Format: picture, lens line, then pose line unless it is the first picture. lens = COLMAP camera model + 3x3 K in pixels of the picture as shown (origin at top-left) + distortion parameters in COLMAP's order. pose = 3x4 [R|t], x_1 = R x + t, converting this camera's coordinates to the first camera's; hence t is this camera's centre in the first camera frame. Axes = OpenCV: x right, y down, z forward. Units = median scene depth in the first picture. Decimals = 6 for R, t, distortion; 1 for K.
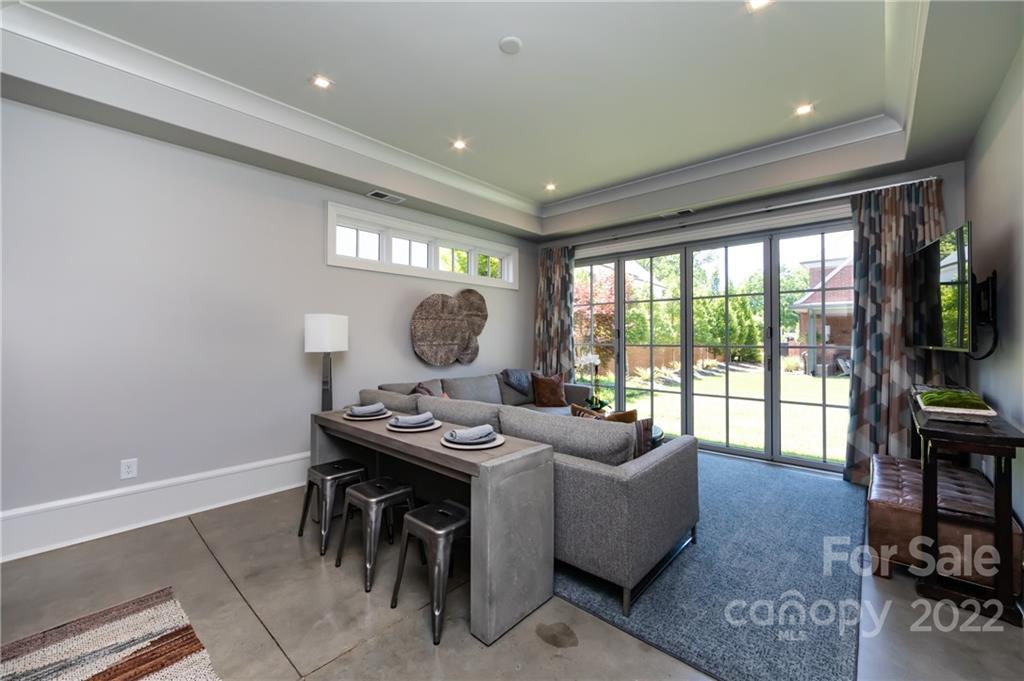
lens RADIAL K [[412.7, 0, 511.8], [0, 412.7, 335.6], [0, 0, 1]] dist [0.000077, -0.000127]
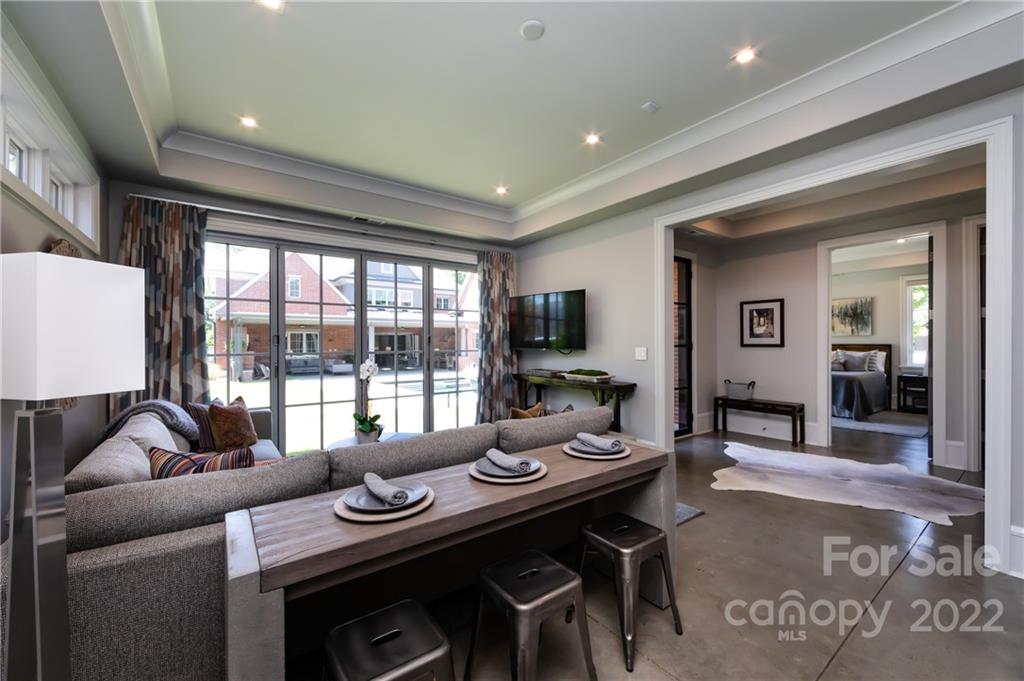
lens RADIAL K [[403.4, 0, 512.9], [0, 403.4, 342.7], [0, 0, 1]] dist [-0.002535, -0.000317]
pose [[0.191751, 0.001764, 0.981442, -0.517177], [-0.000267, 0.999998, -0.001745, 0.002045], [-0.981444, 0.000073, 0.191751, 0.496383]]
